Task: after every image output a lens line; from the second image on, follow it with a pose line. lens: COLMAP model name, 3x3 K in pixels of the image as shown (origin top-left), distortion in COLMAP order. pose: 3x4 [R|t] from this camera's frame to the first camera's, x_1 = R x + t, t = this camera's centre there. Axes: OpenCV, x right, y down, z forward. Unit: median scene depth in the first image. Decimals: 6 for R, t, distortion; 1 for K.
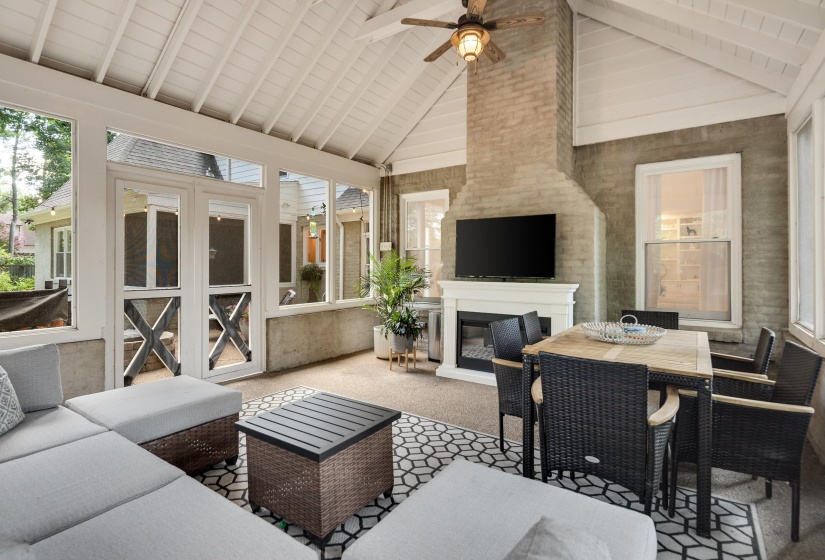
lens RADIAL K [[399.6, 0, 436.9], [0, 399.6, 261.2], [0, 0, 1]] dist [0.008757, -0.002314]
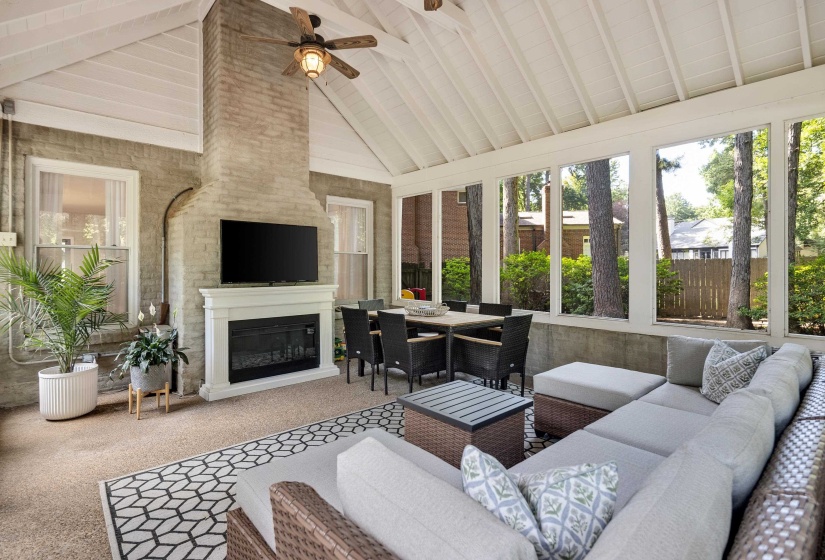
lens RADIAL K [[399.6, 0, 412.7], [0, 399.6, 275.3], [0, 0, 1]] dist [0.008757, -0.002314]
pose [[0.270179, -0.015302, 0.962689, -0.705487], [0.000396, 0.999875, 0.015782, 0.007213], [-0.962810, -0.003883, 0.270151, 0.357081]]
